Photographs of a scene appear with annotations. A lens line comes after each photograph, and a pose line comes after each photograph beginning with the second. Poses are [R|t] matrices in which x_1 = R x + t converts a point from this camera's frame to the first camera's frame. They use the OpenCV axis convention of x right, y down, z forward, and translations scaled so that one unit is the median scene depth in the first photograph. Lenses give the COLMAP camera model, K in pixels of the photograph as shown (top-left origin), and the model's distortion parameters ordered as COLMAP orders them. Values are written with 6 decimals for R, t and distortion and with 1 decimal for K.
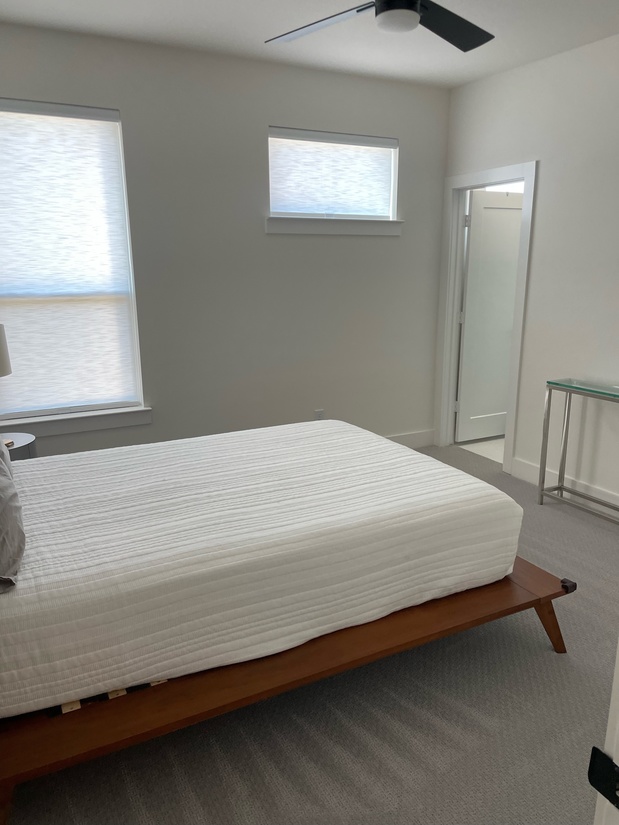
lens RADIAL K [[631.2, 0, 312.1], [0, 631.2, 418.2], [0, 0, 1]] dist [0.049628, -0.040772]
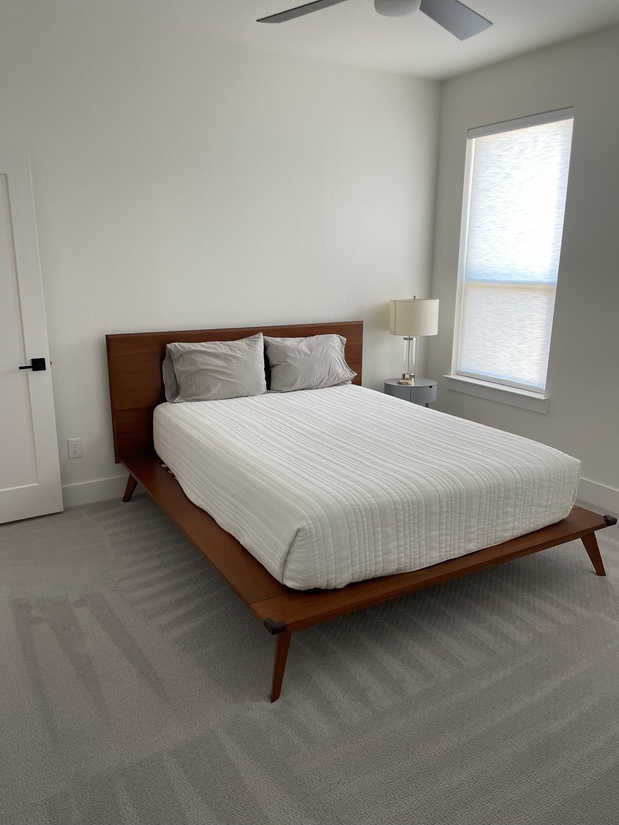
lens RADIAL K [[631.2, 0, 310.5], [0, 631.2, 410.1], [0, 0, 1]] dist [0.049628, -0.040772]
pose [[0.040543, 0.243694, -0.969004, 0.768078], [-0.245126, 0.942591, 0.226795, -0.146932], [0.968643, 0.228333, 0.097951, 0.583721]]
